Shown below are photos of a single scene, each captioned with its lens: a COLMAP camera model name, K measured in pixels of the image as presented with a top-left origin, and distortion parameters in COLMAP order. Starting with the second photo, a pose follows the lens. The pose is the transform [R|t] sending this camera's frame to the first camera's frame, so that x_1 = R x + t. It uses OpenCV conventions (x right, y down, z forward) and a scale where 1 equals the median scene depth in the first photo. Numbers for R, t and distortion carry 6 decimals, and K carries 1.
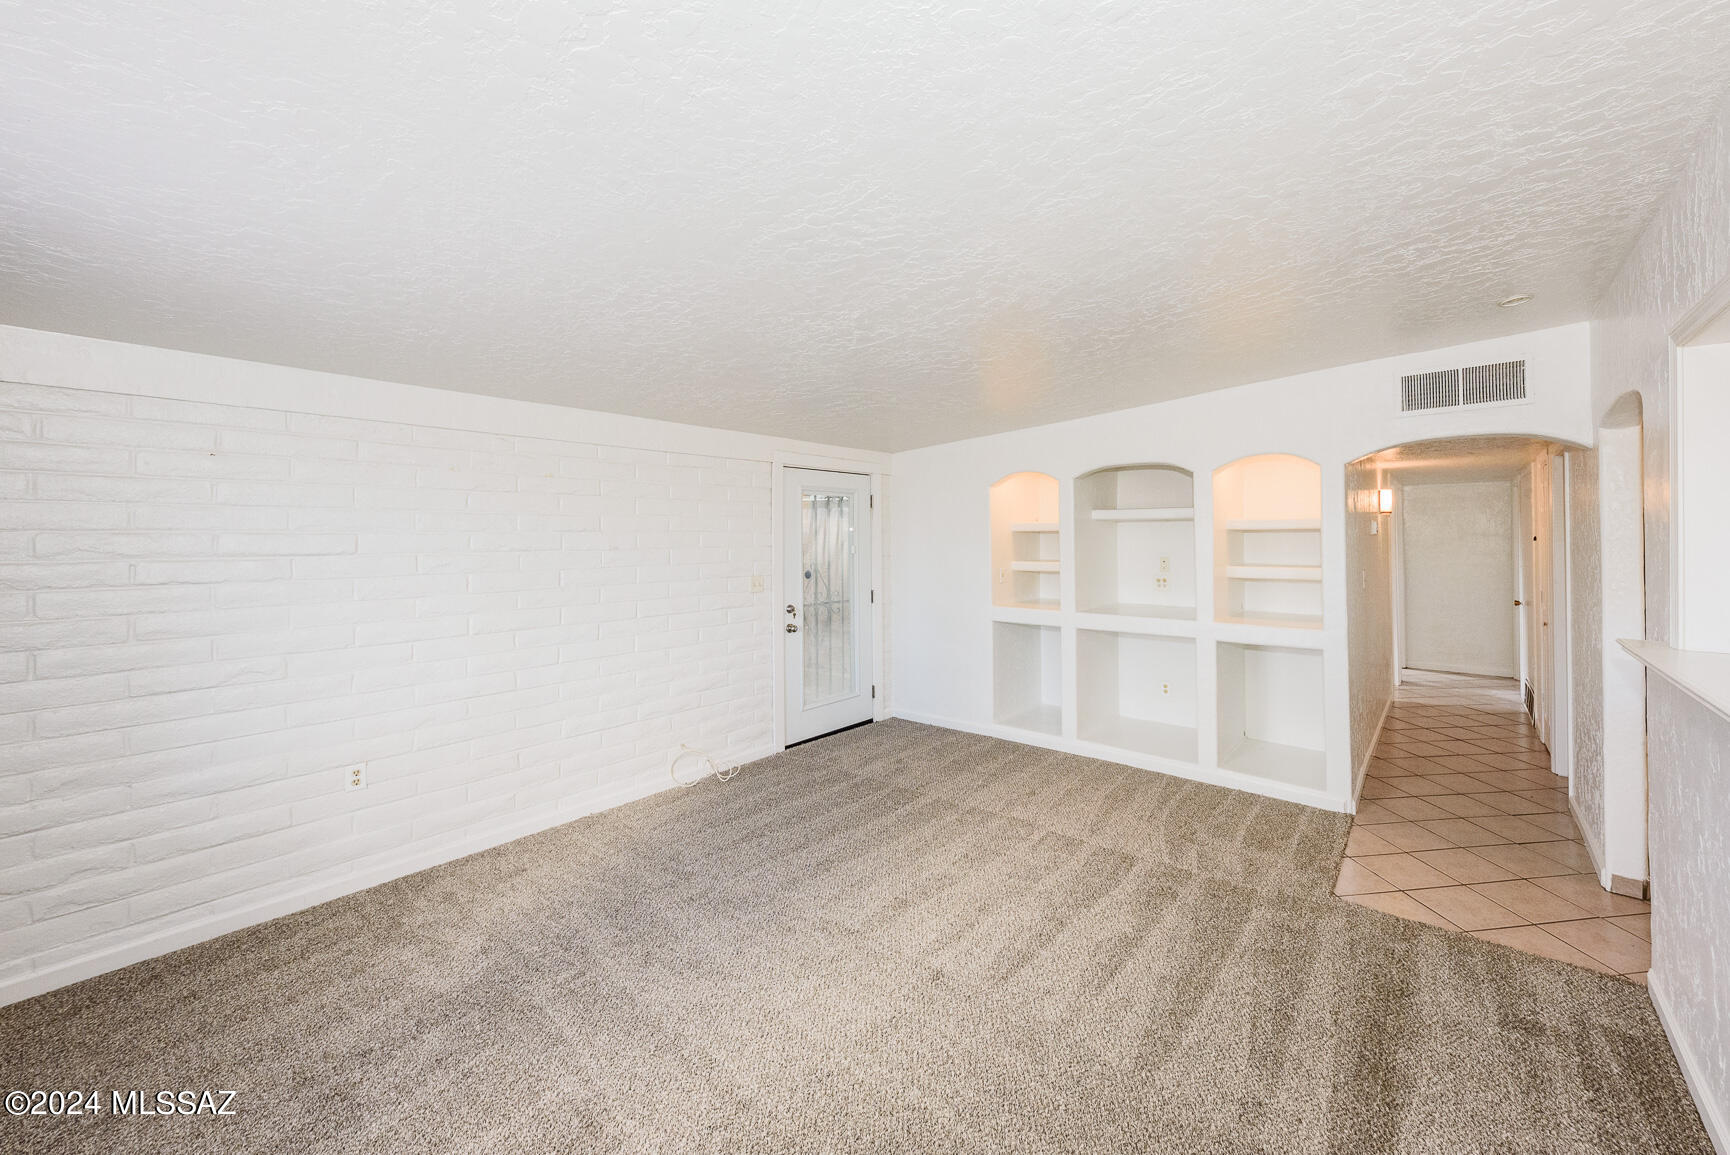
lens RADIAL K [[694.6, 0, 860.7], [0, 694.6, 535.5], [0, 0, 1]] dist [-0.000001, -0.000075]
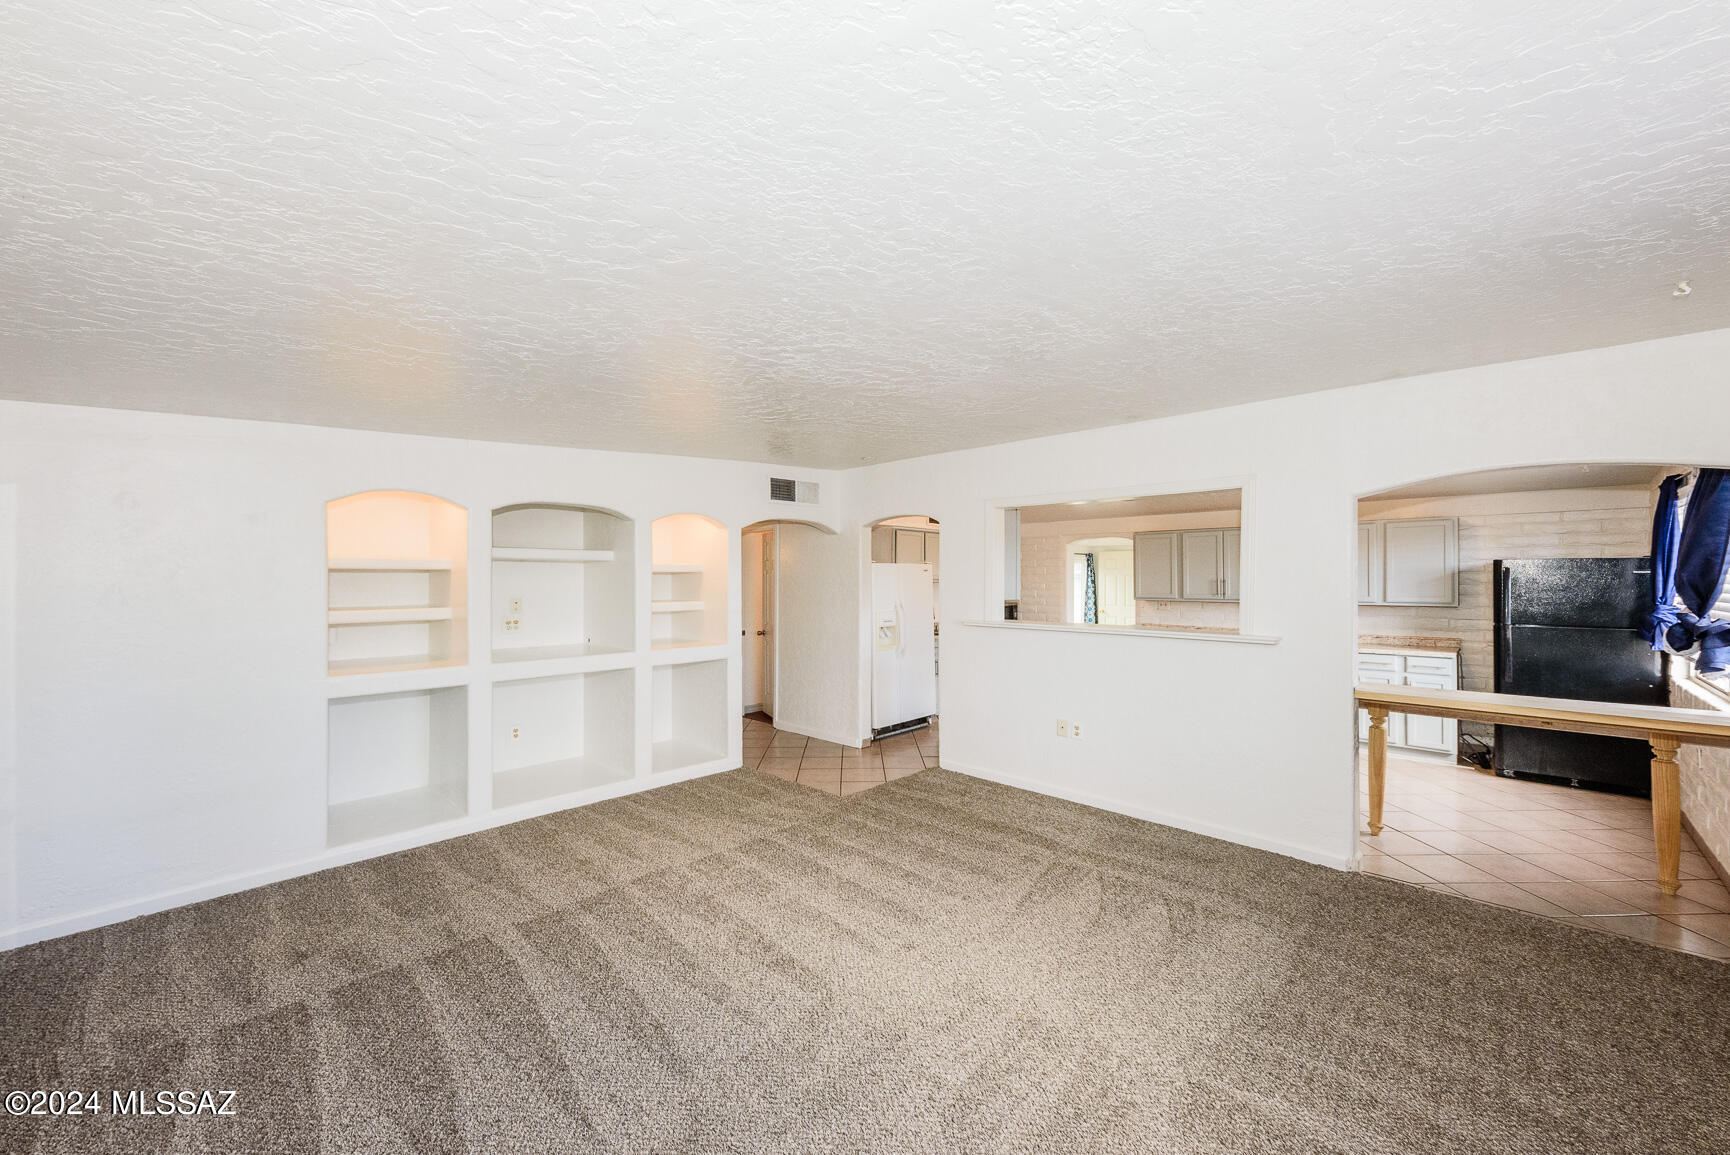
lens RADIAL K [[652.7, 0, 865.0], [0, 652.7, 577.5], [0, 0, 1]] dist [0.007206, -0.000001]
pose [[0.036387, 0.007231, 0.999312, -0.647902], [-0.004826, 0.999963, -0.007060, 0.008741], [-0.999326, -0.004566, 0.036420, 0.668927]]
